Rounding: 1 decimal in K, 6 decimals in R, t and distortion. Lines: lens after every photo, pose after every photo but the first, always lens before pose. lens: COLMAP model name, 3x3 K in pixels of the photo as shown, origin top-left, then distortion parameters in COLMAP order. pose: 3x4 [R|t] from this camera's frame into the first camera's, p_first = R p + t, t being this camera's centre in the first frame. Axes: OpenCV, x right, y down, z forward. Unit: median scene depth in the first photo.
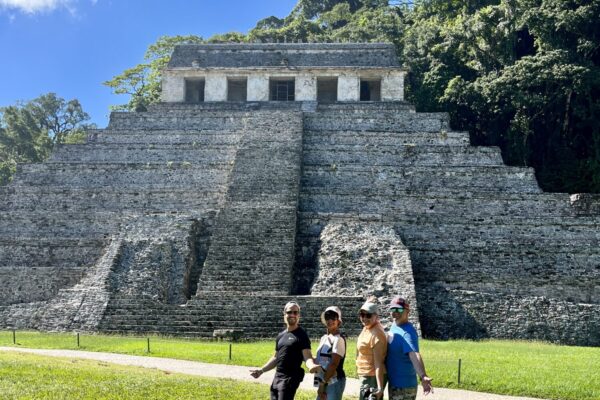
lens RADIAL K [[449.4, 0, 299.8], [0, 449.4, 203.3], [0, 0, 1]] dist [-0.003424, -0.001795]
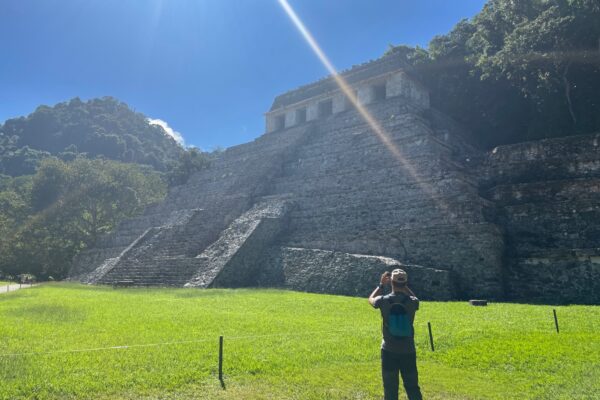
lens RADIAL K [[298.3, 0, 299.6], [0, 298.3, 194.8], [0, 0, 1]] dist [0.001963, 0.000056]
pose [[0.892609, -0.127293, -0.432488, 0.645984], [0.136656, 0.990573, -0.009510, 0.044256], [0.429622, -0.050613, 0.901589, 0.204351]]
